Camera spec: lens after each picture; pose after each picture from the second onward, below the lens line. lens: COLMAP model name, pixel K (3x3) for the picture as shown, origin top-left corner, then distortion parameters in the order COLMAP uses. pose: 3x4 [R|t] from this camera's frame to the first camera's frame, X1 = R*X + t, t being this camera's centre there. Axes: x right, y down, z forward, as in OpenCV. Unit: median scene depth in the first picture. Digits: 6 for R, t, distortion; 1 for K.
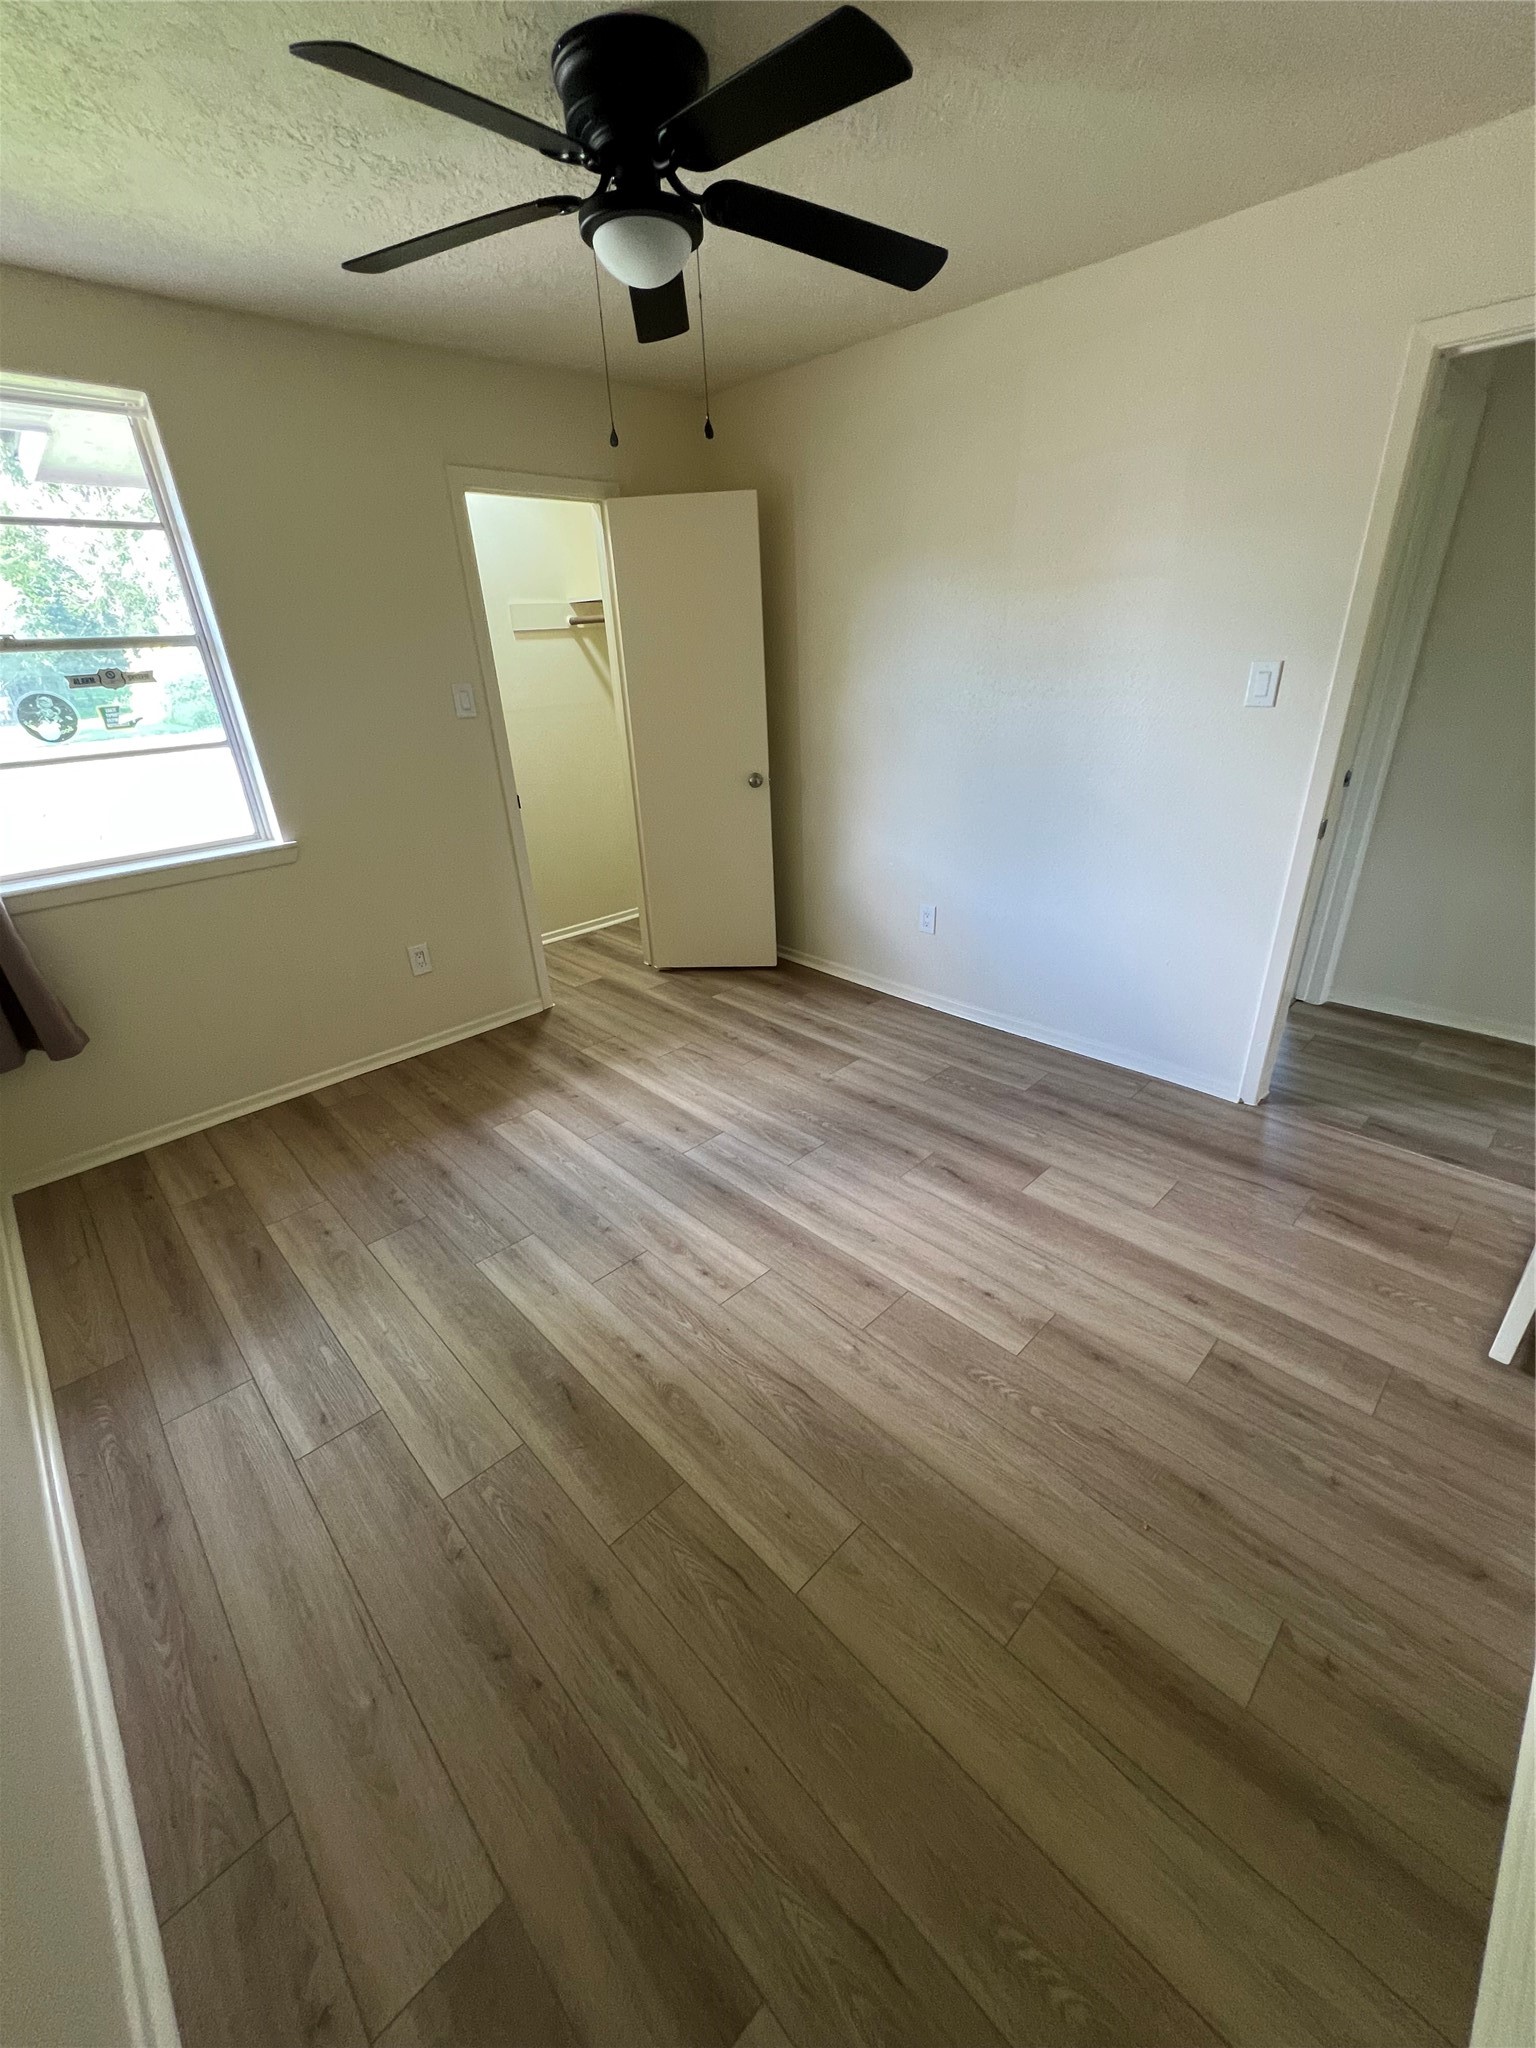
lens RADIAL K [[816.2, 0, 775.1], [0, 816.2, 1022.4], [0, 0, 1]] dist [-0.001120, 0.000123]
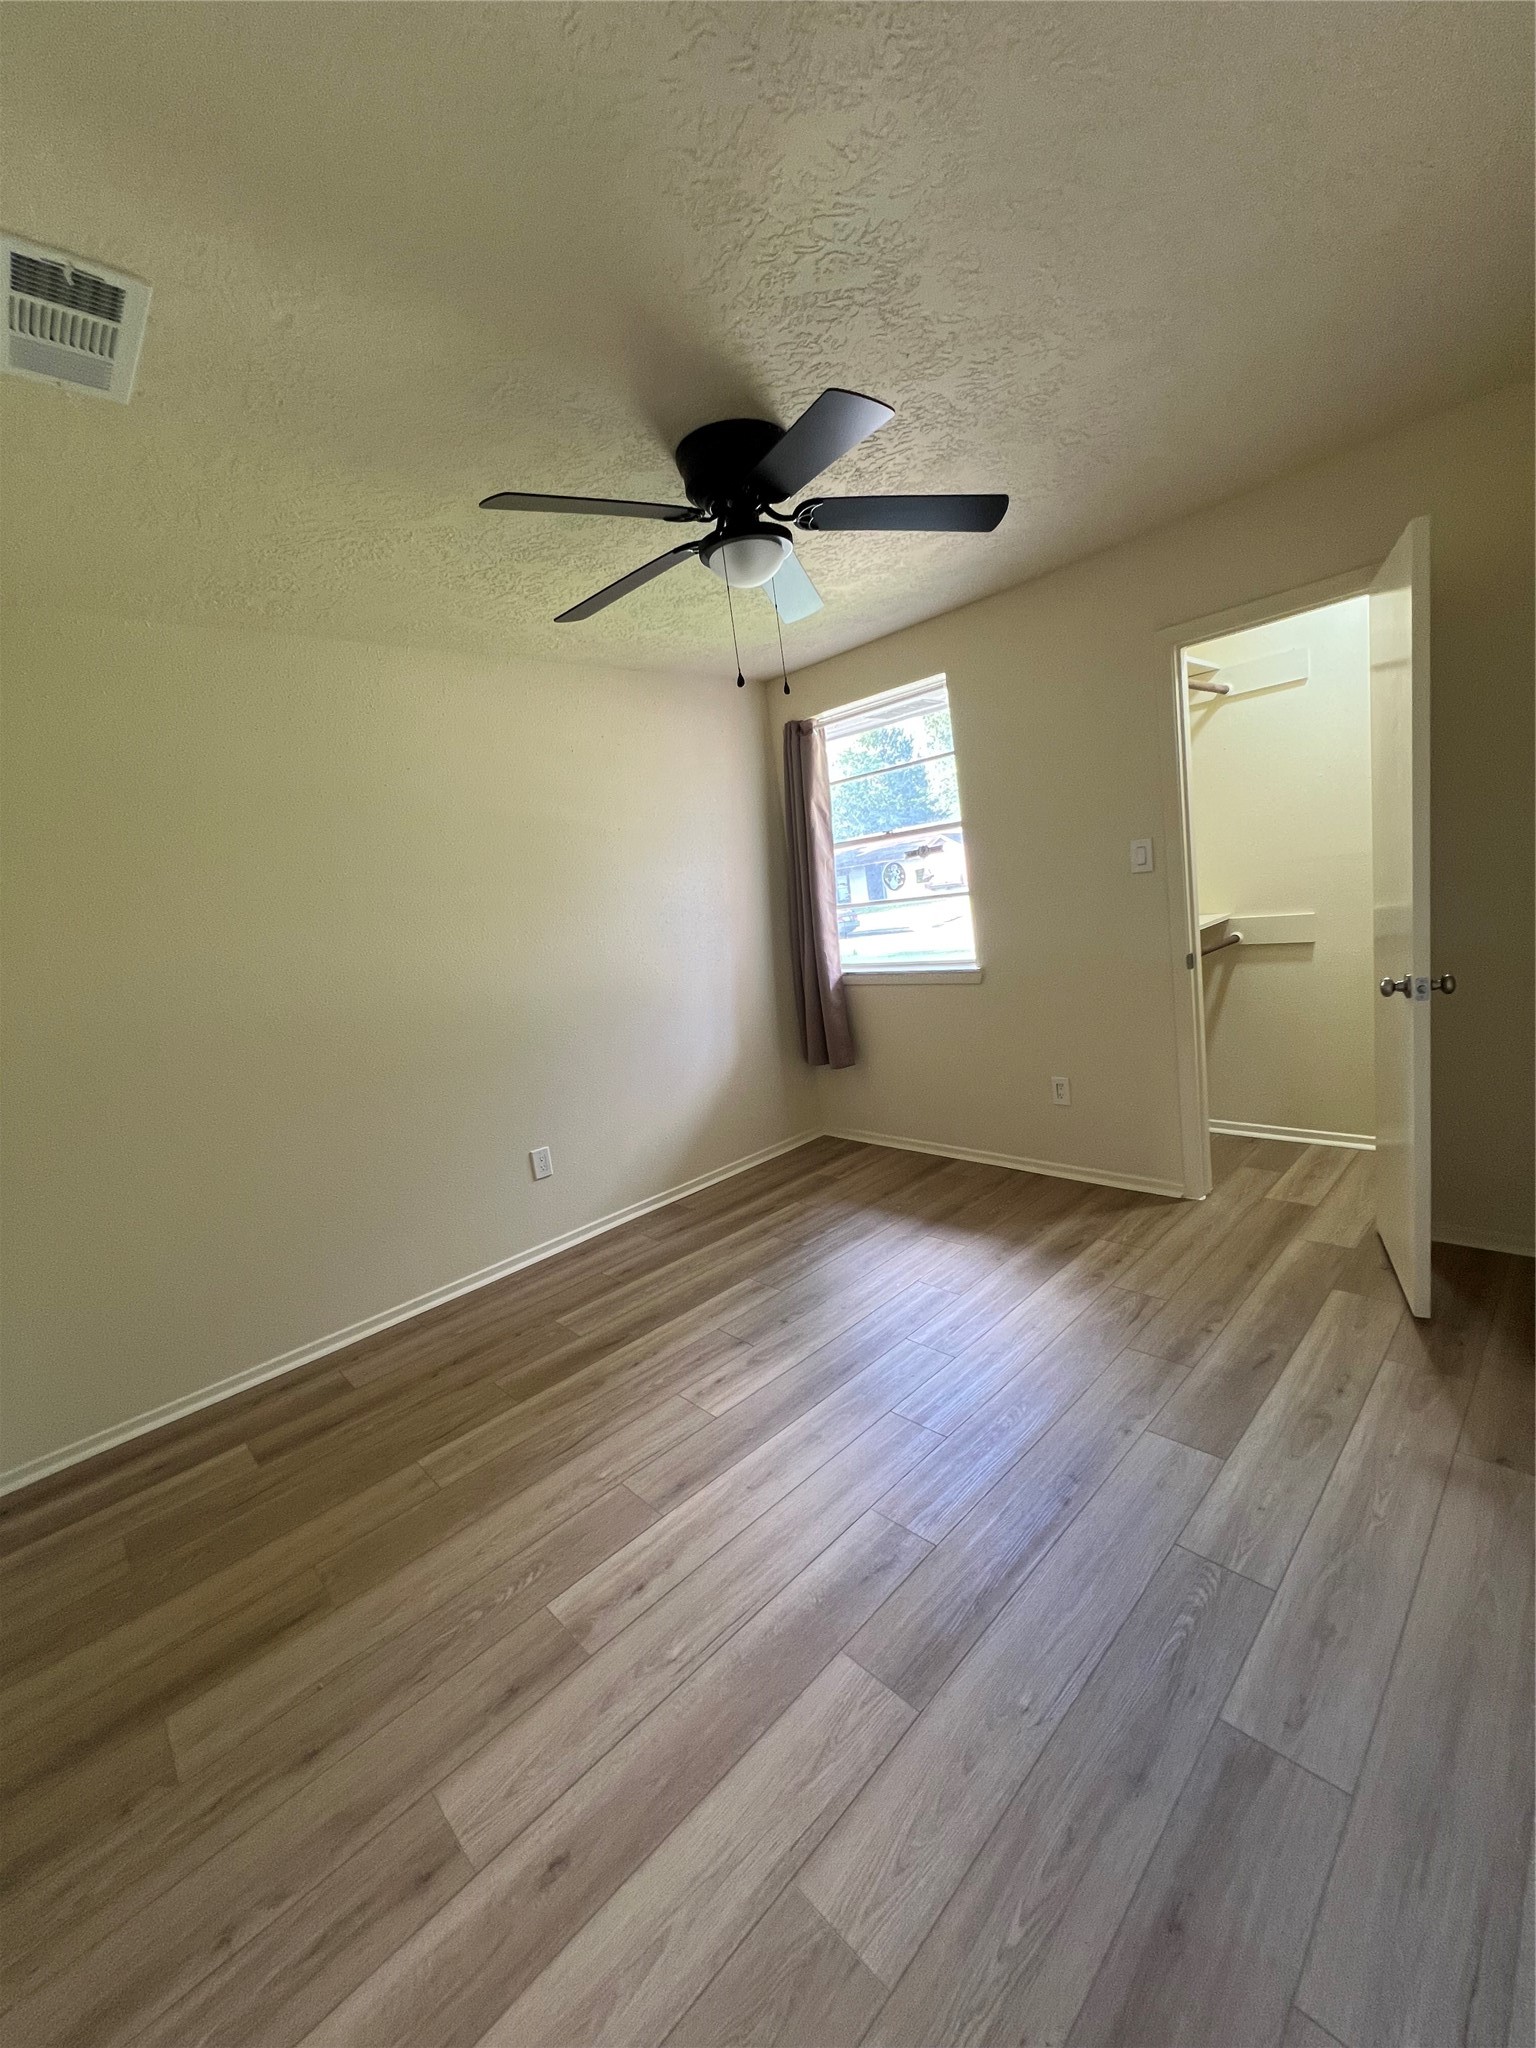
lens RADIAL K [[815.5, 0, 768.0], [0, 815.5, 1024.0], [0, 0, 1]] dist [-0.000172, -0.000239]
pose [[-0.004711, 0.199573, -0.979872, 0.923381], [-0.303843, 0.933269, 0.191542, -0.386501], [0.952710, 0.298629, 0.056242, 0.872348]]
